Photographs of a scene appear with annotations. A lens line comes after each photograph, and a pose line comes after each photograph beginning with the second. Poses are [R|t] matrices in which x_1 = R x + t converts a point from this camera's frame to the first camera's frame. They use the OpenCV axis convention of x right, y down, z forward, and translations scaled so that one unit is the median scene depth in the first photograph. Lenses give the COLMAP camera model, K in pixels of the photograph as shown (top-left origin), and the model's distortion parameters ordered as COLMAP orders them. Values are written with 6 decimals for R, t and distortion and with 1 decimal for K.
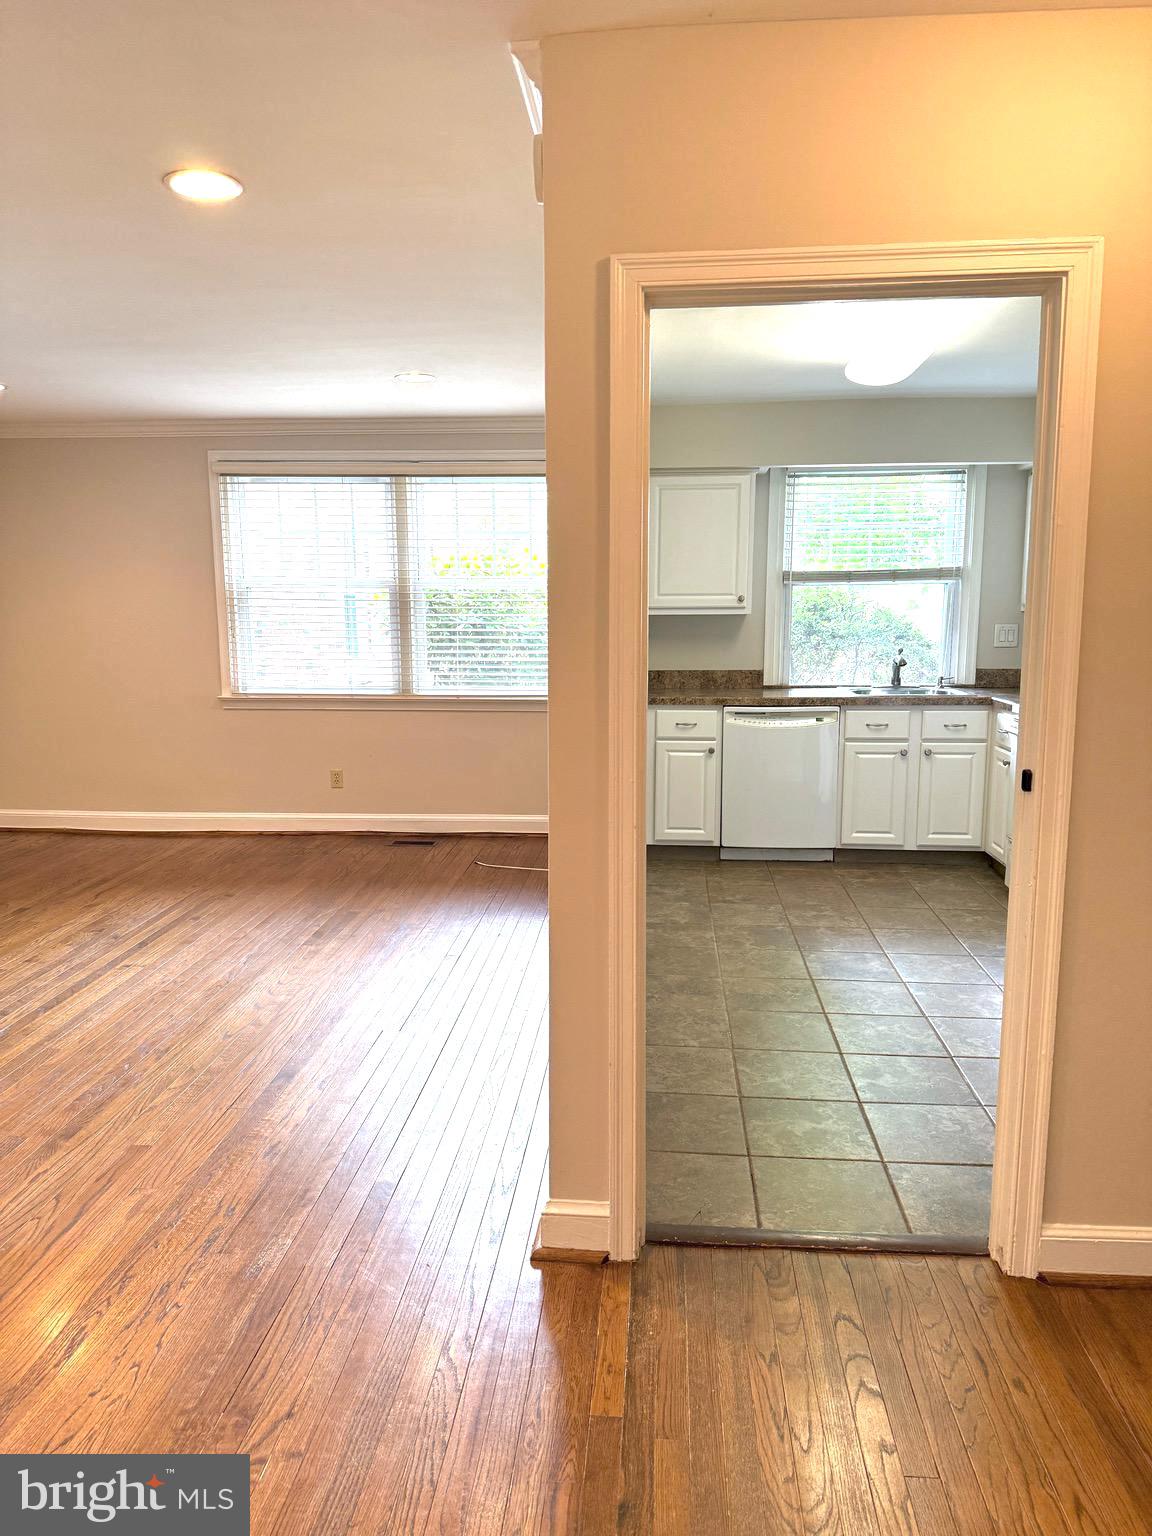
lens RADIAL K [[1079.8, 0, 556.3], [0, 1079.8, 768.1], [0, 0, 1]] dist [0.097312, -0.107968]
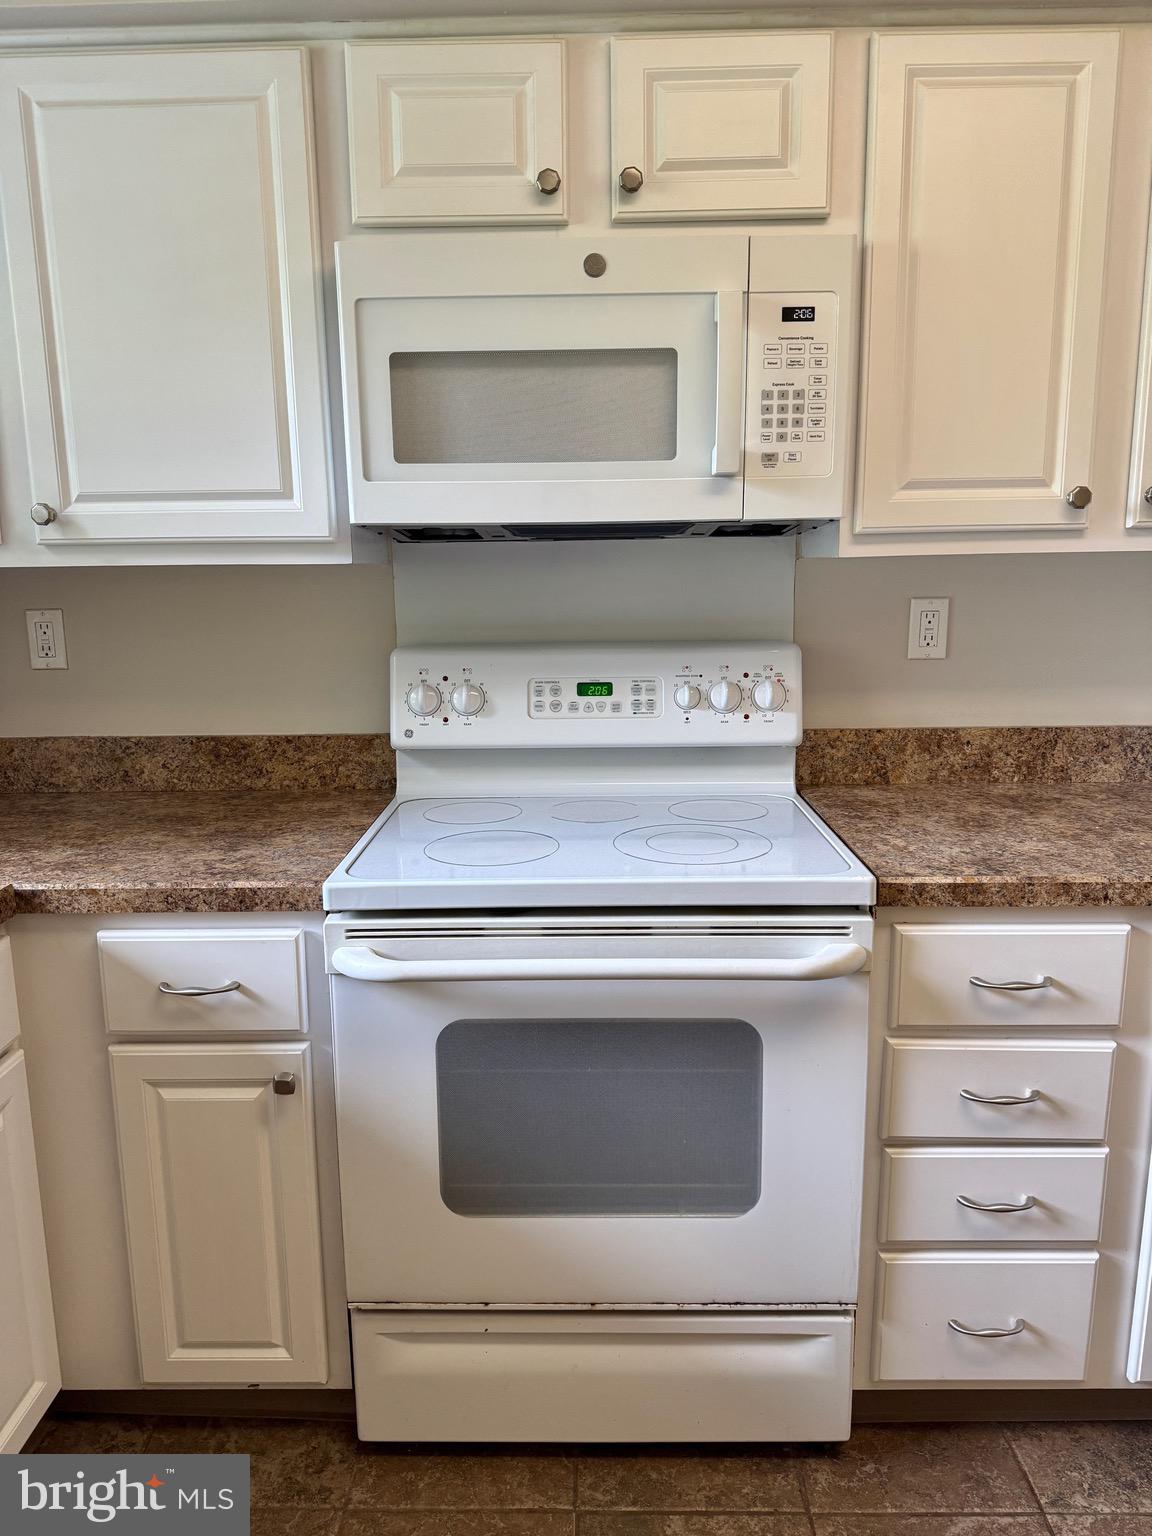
lens RADIAL K [[1056.8, 0, 602.7], [0, 1056.8, 769.1], [0, 0, 1]] dist [-0.018228, 0.007858]
pose [[-0.095827, -0.172419, 0.980351, 0.134962], [0.155588, 0.970184, 0.185839, -0.116292], [-0.983163, 0.170340, -0.066143, 0.862828]]
